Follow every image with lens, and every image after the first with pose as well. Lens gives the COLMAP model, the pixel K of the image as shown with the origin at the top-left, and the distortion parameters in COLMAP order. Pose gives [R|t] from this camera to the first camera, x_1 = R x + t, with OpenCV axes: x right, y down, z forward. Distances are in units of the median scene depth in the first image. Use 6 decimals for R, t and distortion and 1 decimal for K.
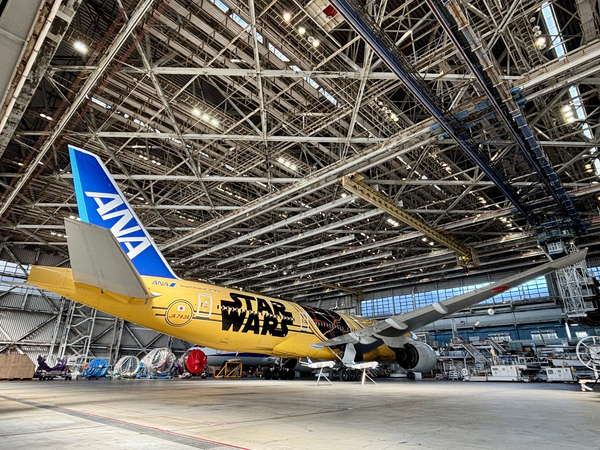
lens RADIAL K [[346.8, 0, 300.0], [0, 346.8, 225.0], [0, 0, 1]] dist [0.000929, -0.002195]
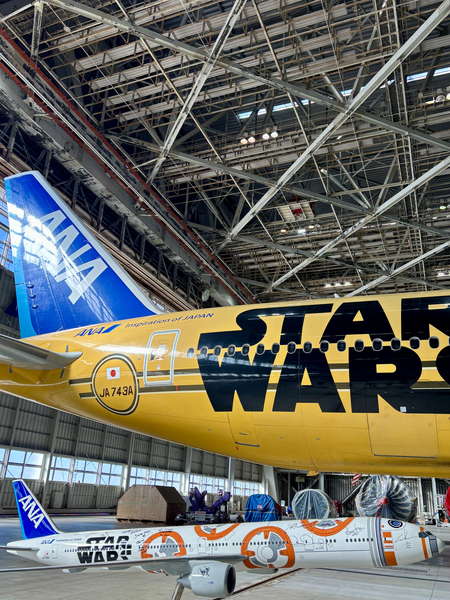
lens RADIAL K [[520.0, 0, 225.0], [0, 520.0, 300.0], [0, 0, 1]] dist [0.003168, -0.001695]
pose [[0.357333, -0.318420, -0.878022, 0.237002], [0.310038, 0.927222, -0.210085, 0.256151], [0.881016, -0.197150, 0.430049, 0.656477]]
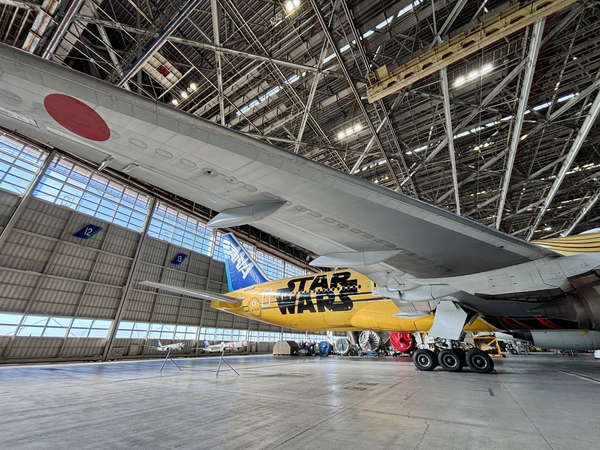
lens RADIAL K [[241.8, 0, 302.3], [0, 241.8, 220.8], [0, 0, 1]] dist [0.001344, 0.000050]
pose [[0.189269, -0.455028, -0.870131, 0.520504], [0.385435, 0.849453, -0.360375, 0.290469], [0.903115, -0.267171, 0.336158, 0.715602]]
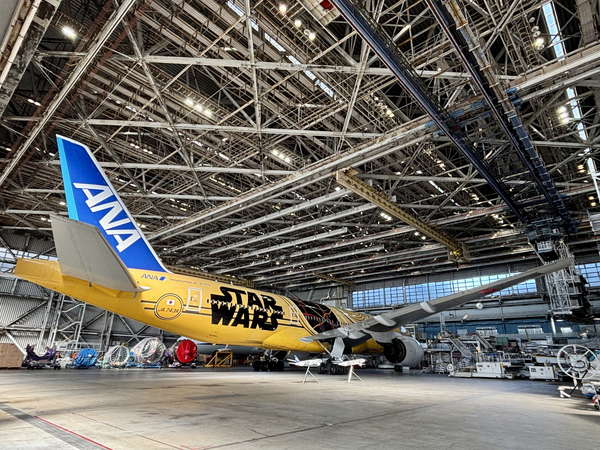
lens RADIAL K [[346.8, 0, 300.0], [0, 346.8, 225.0], [0, 0, 1]] dist [0.000929, -0.002195]
pose [[0.999587, 0.023772, 0.016134, 0.006617], [-0.024329, 0.999083, 0.035229, -0.020106], [-0.015282, -0.035607, 0.999249, 0.002960]]
